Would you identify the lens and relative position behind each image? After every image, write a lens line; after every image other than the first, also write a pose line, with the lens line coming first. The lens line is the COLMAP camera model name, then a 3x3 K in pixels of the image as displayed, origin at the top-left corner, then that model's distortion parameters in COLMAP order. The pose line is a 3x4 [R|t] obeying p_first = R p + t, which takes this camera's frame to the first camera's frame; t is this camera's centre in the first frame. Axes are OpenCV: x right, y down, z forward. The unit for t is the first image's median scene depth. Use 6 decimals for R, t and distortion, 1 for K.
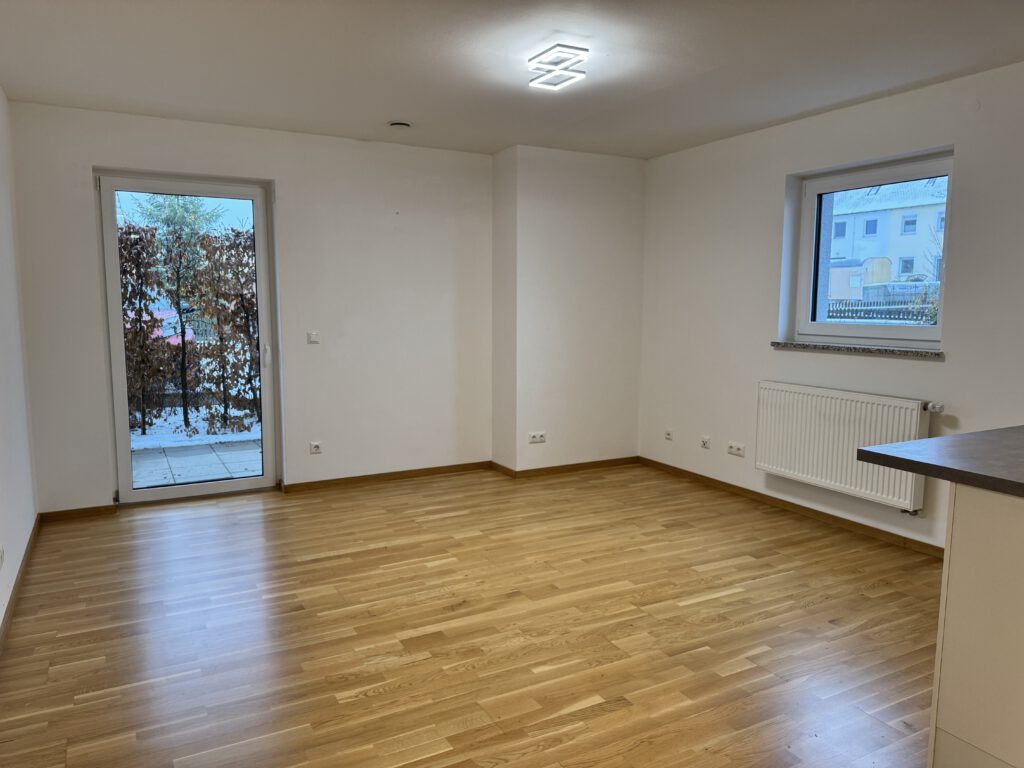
lens RADIAL K [[715.3, 0, 512.0], [0, 715.3, 384.0], [0, 0, 1]] dist [0.112158, -0.199882]
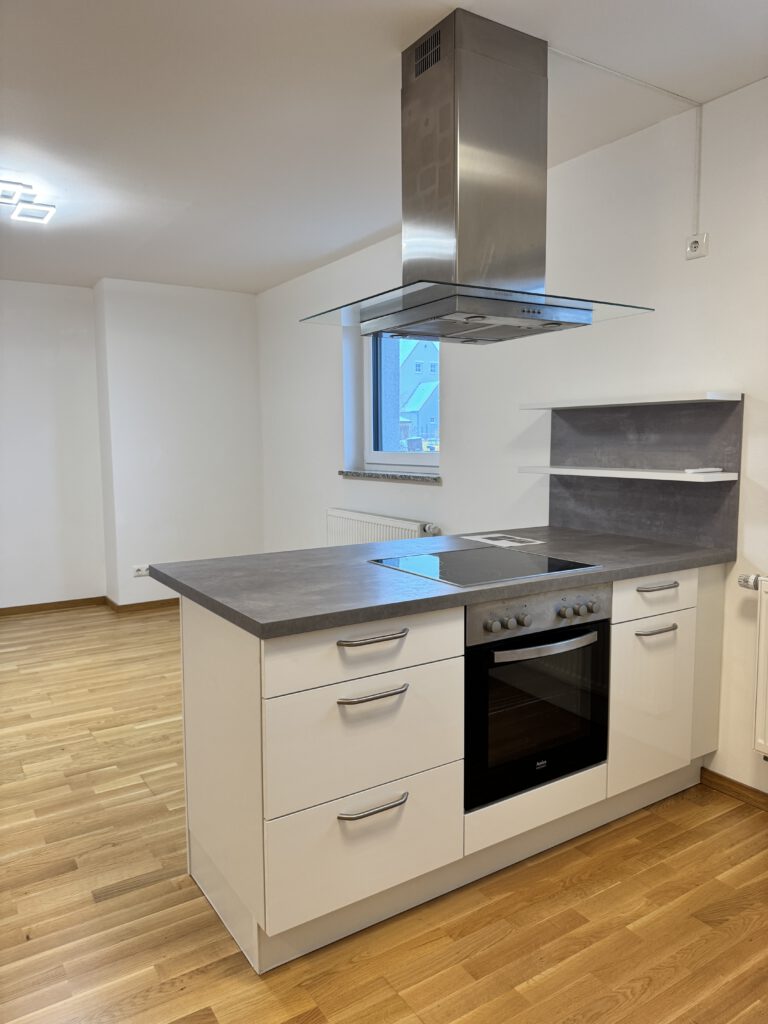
lens RADIAL K [[715.3, 0, 384.0], [0, 715.3, 512.0], [0, 0, 1]] dist [0.112158, -0.199882]
pose [[0.997266, -0.019264, 0.071342, 0.414240], [0.020412, 0.999673, -0.015410, 0.020788], [-0.071022, 0.016824, 0.997333, -0.034892]]
